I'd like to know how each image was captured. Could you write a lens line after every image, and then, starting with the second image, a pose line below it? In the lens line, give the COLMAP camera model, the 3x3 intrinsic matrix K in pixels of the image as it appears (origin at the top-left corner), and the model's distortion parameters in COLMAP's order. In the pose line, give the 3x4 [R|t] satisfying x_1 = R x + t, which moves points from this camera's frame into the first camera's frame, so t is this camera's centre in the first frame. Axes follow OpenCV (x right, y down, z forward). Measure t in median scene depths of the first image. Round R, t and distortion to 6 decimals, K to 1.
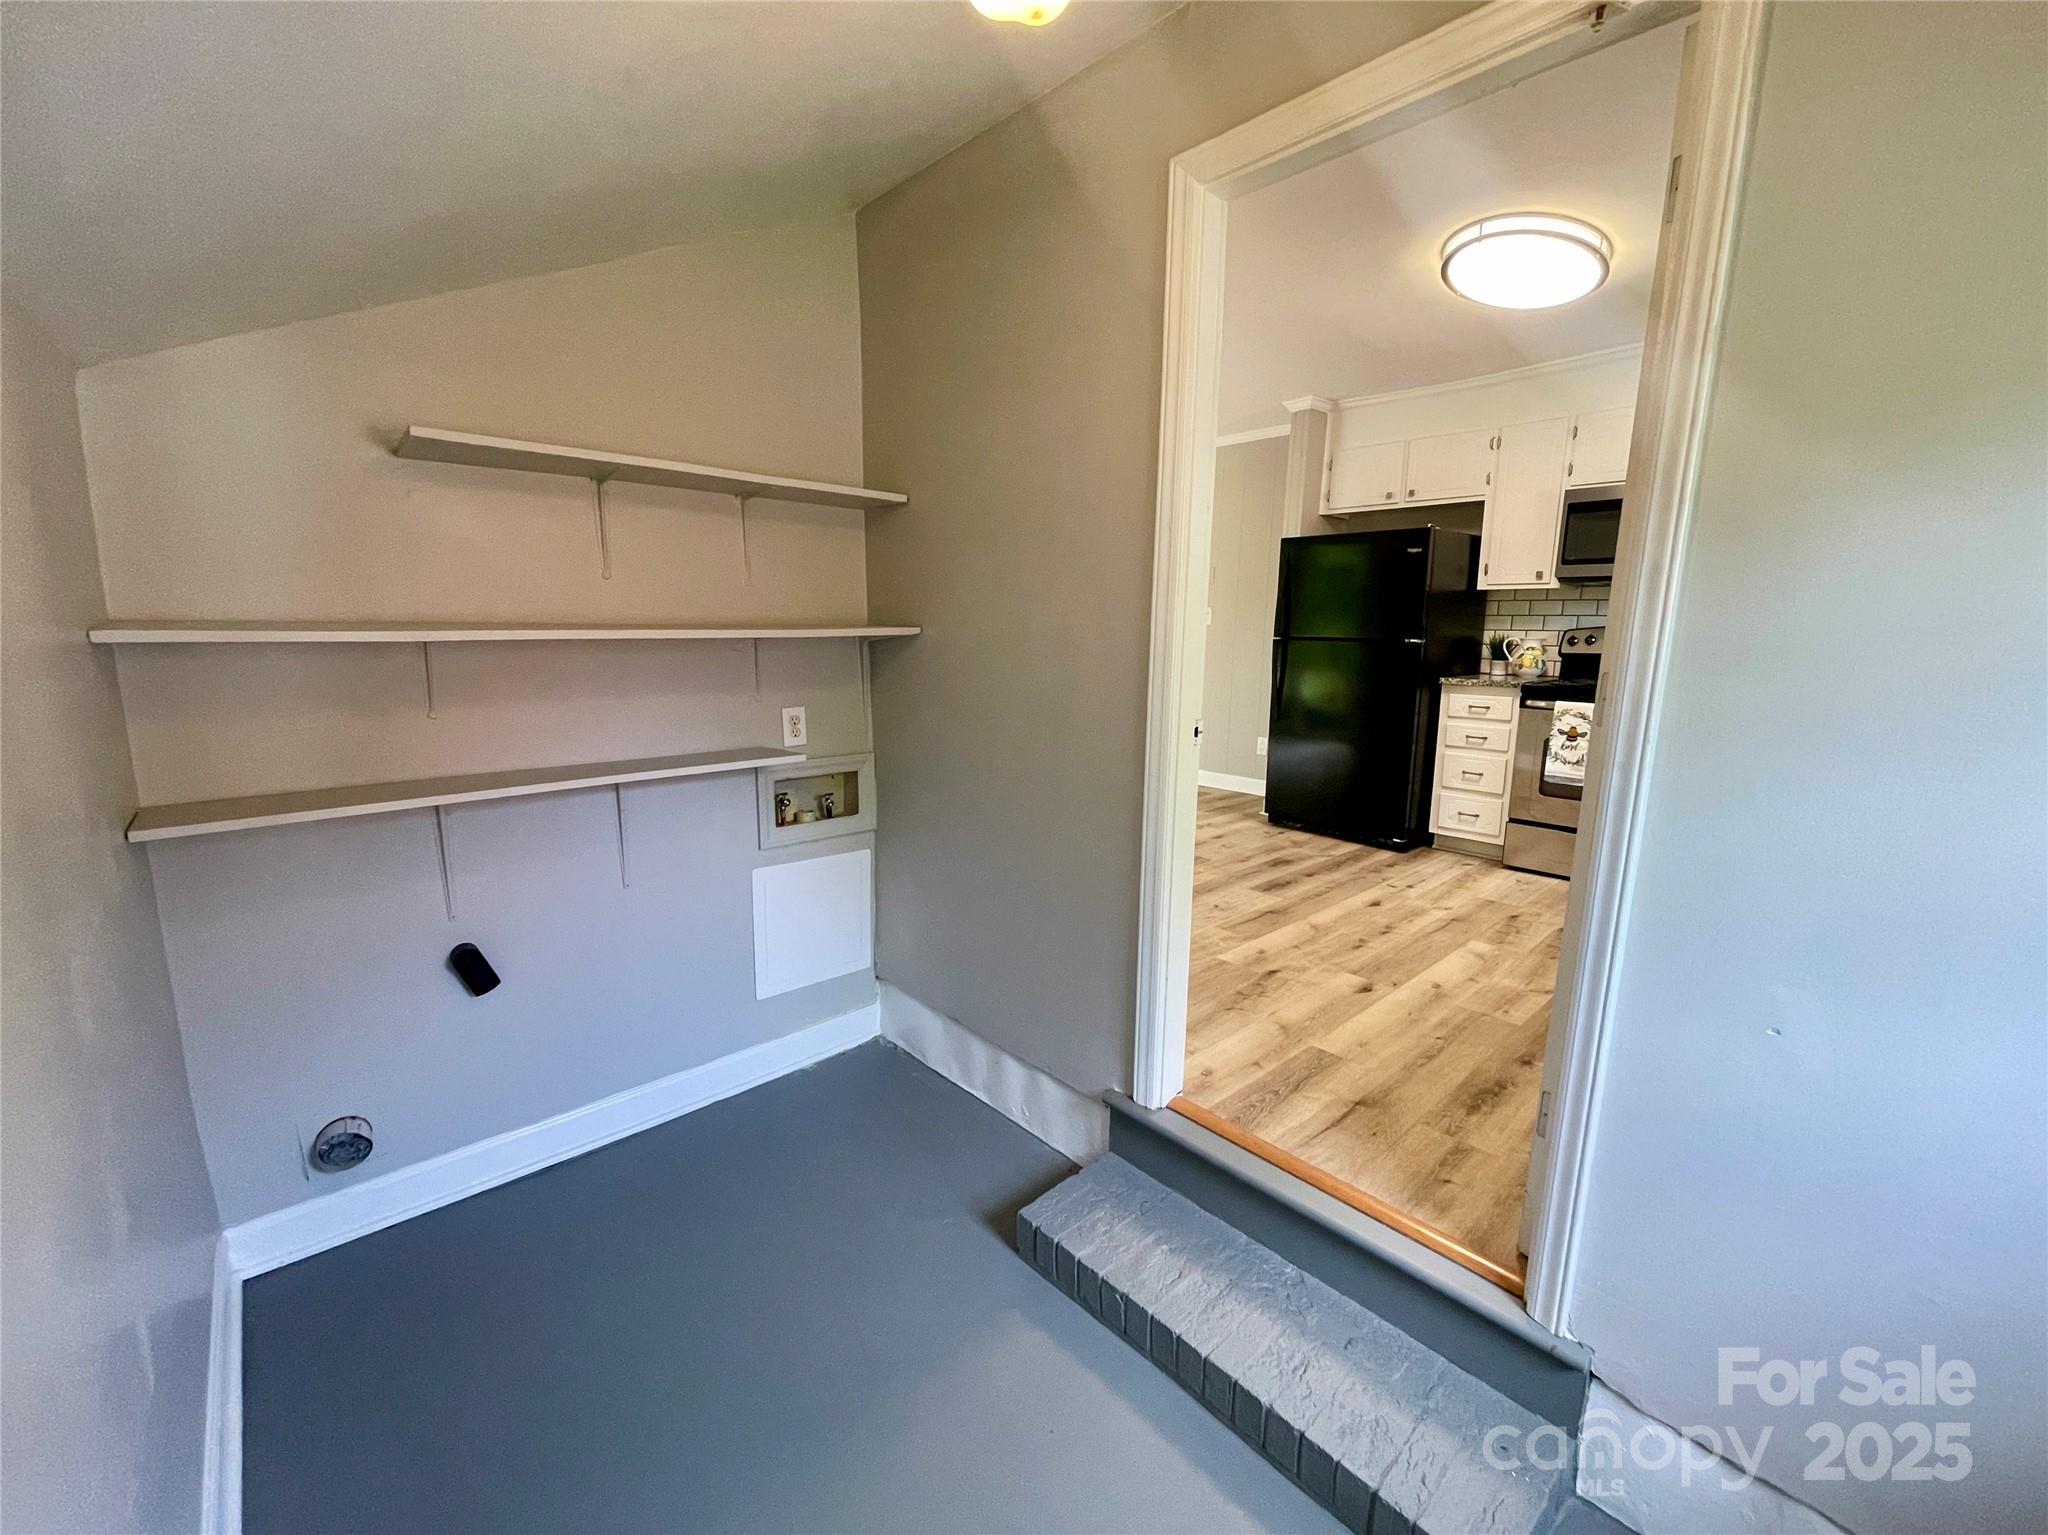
lens RADIAL K [[840.7, 0, 1000.7], [0, 840.7, 771.1], [0, 0, 1]] dist [-0.020765, -0.000079]
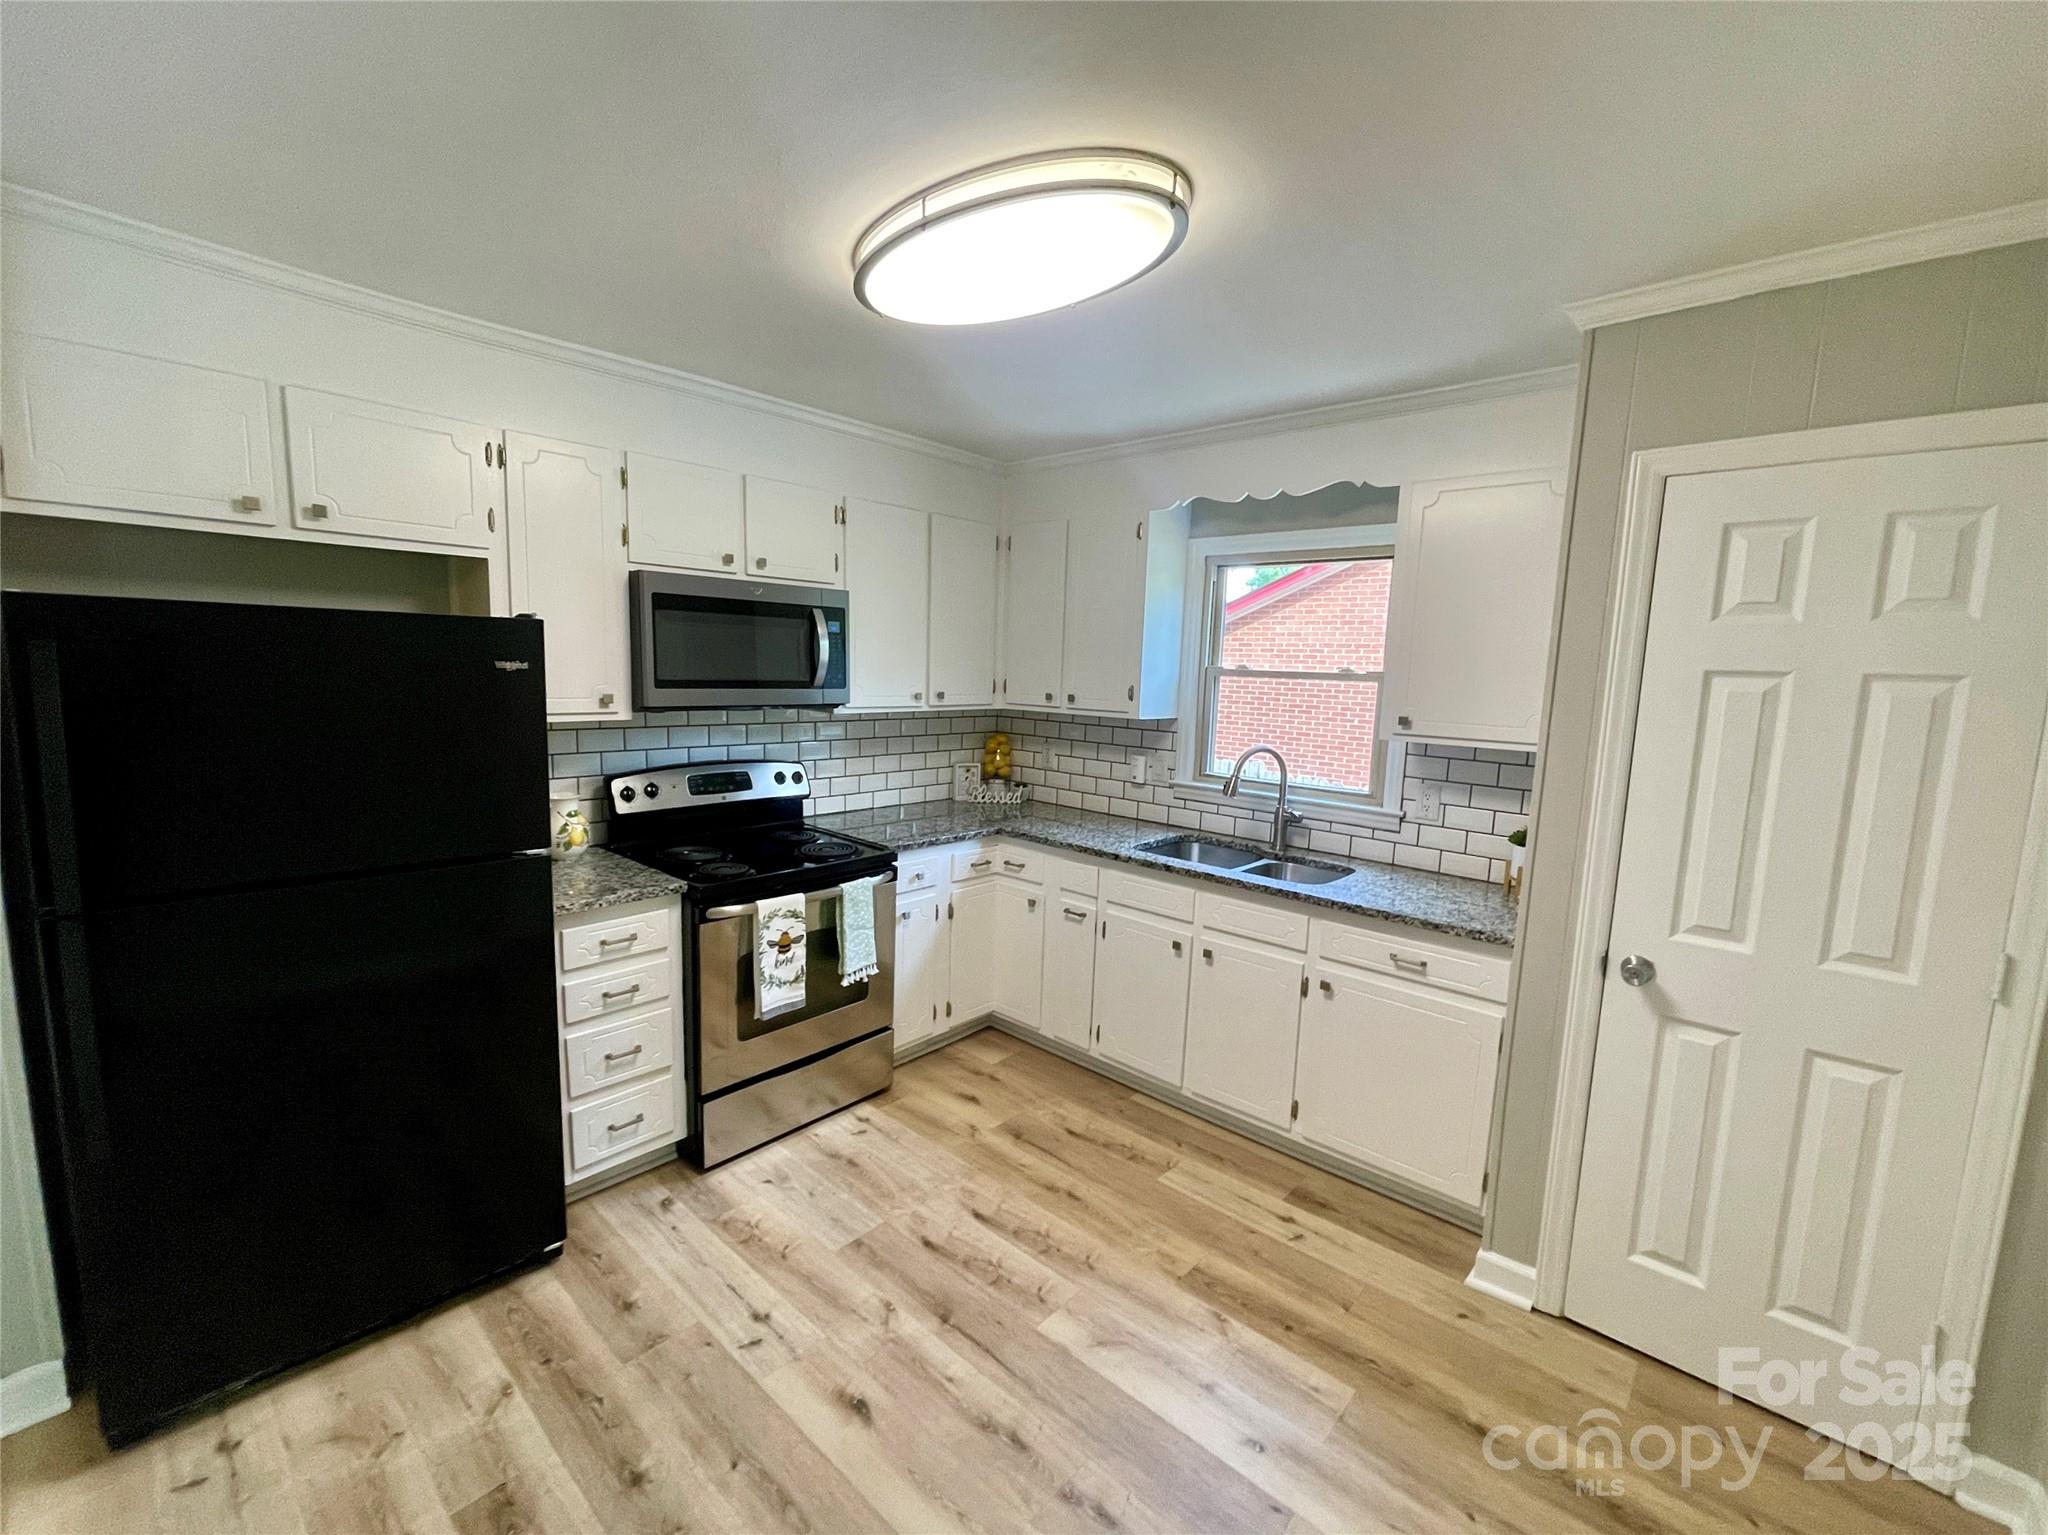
lens RADIAL K [[866.5, 0, 1018.7], [0, 866.5, 772.9], [0, 0, 1]] dist [-0.001100, 0.000009]
pose [[-0.110160, -0.139203, 0.984118, -0.016439], [0.142538, 0.977696, 0.154250, -0.242924], [-0.983640, 0.157266, -0.087861, 0.783142]]
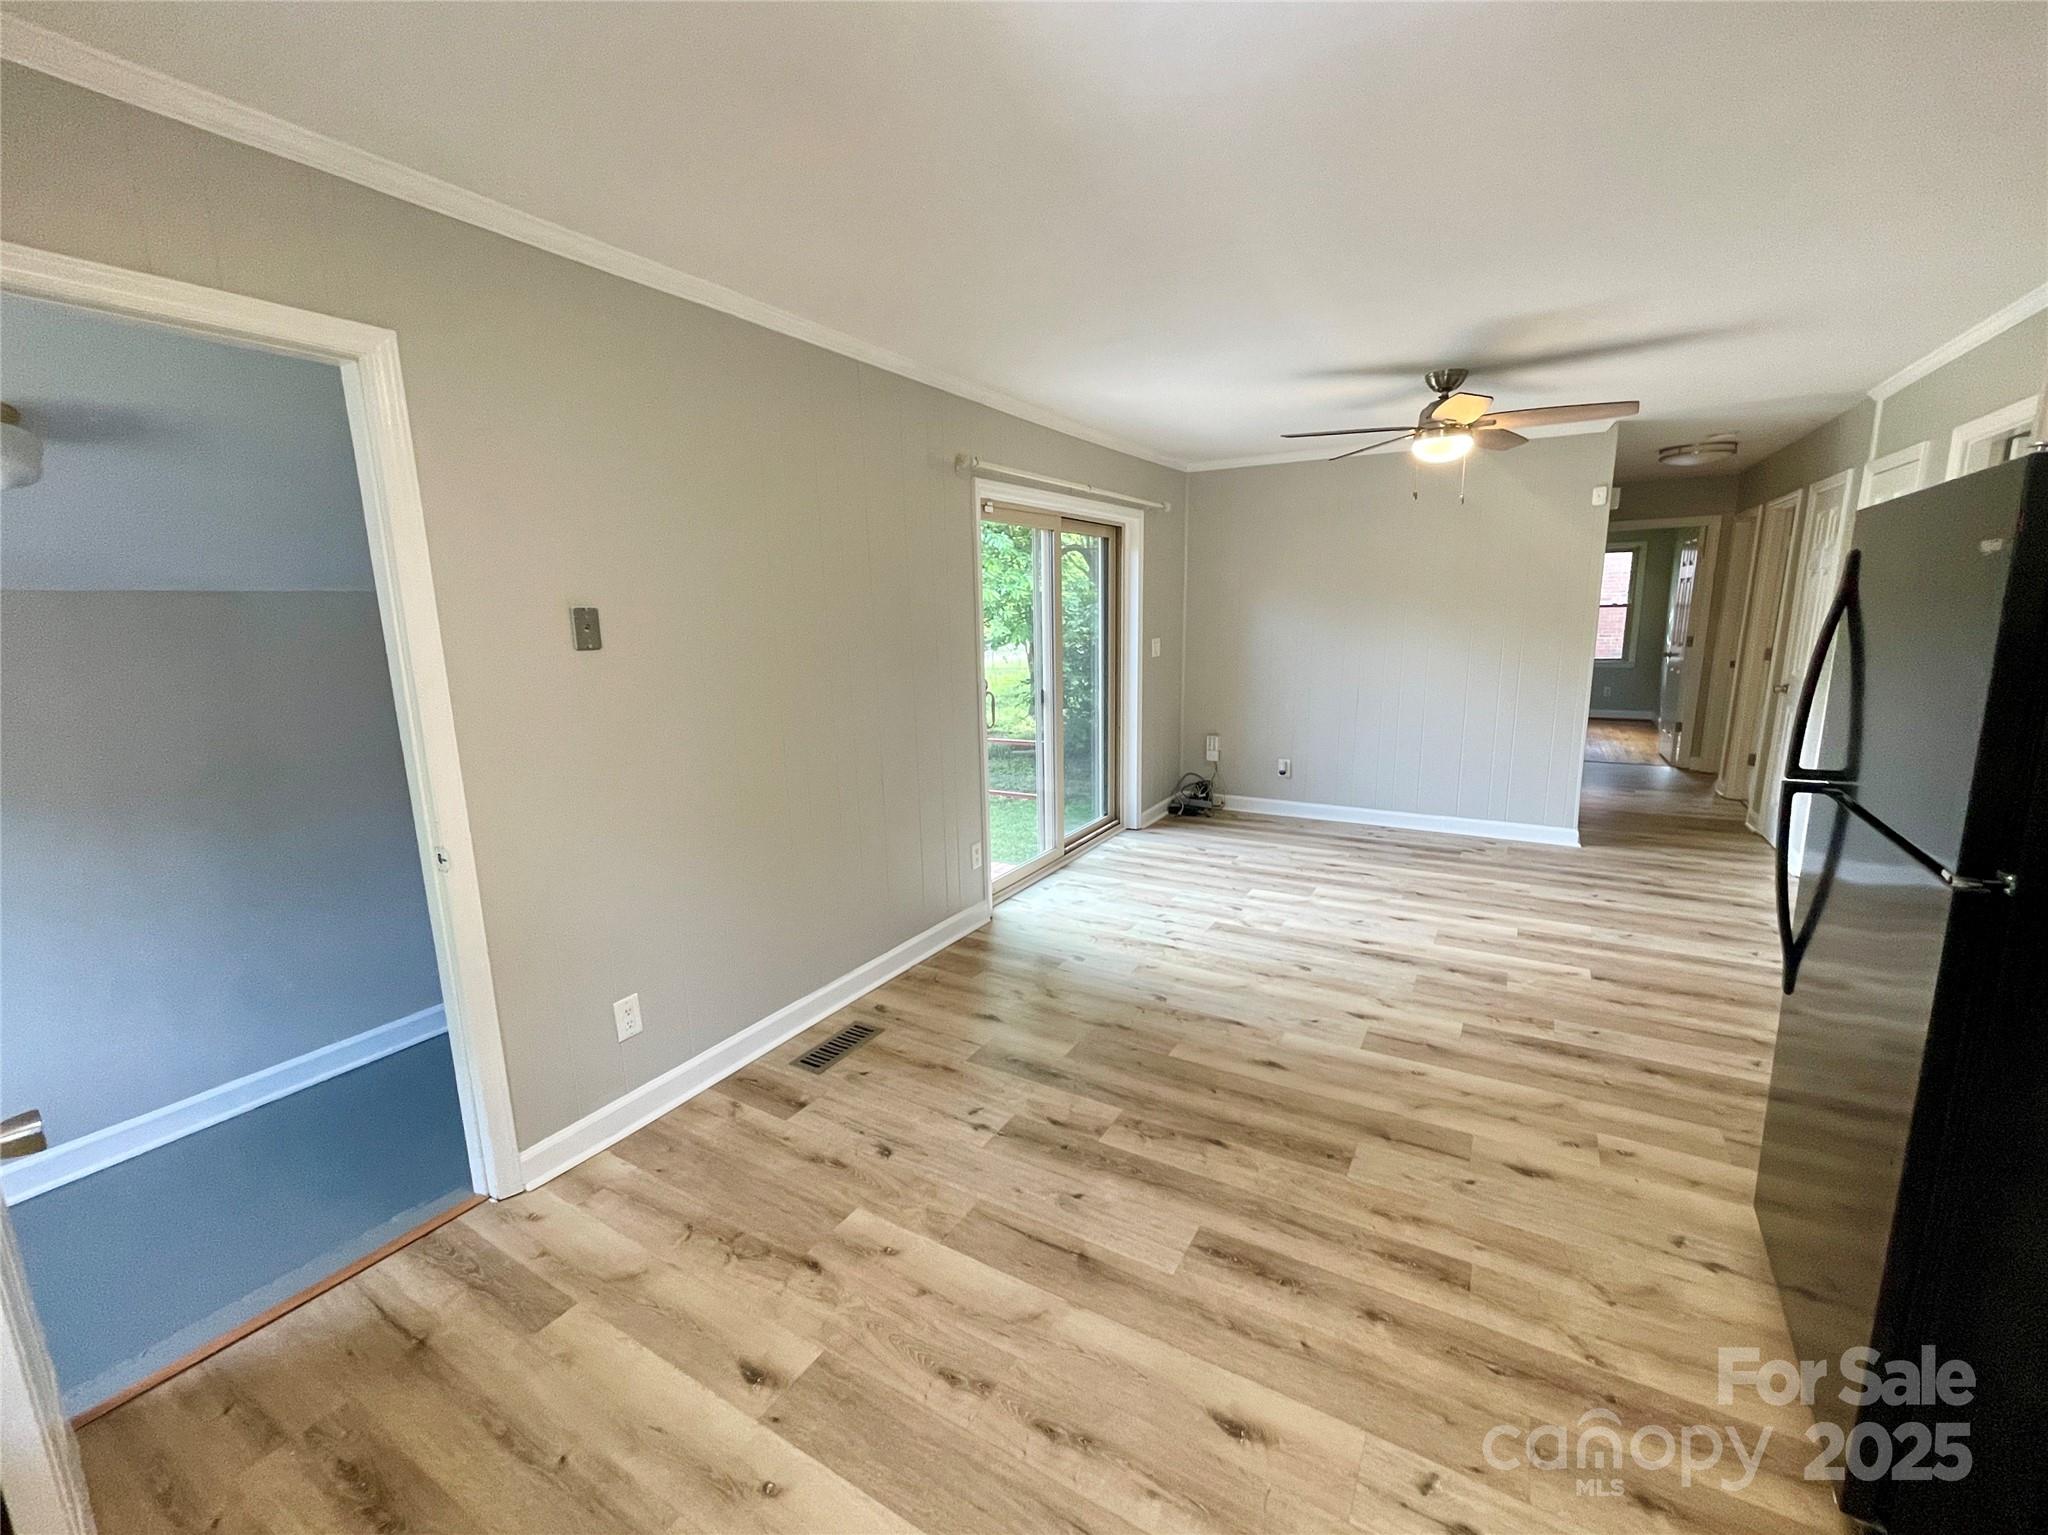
lens RADIAL K [[852.6, 0, 1016.5], [0, 852.6, 772.6], [0, 0, 1]] dist [-0.013120, 0.005762]
pose [[0.299512, 0.161022, -0.940407, 0.675084], [-0.146247, 0.981756, 0.121524, -0.182986], [0.942817, 0.101133, 0.317597, 0.633534]]
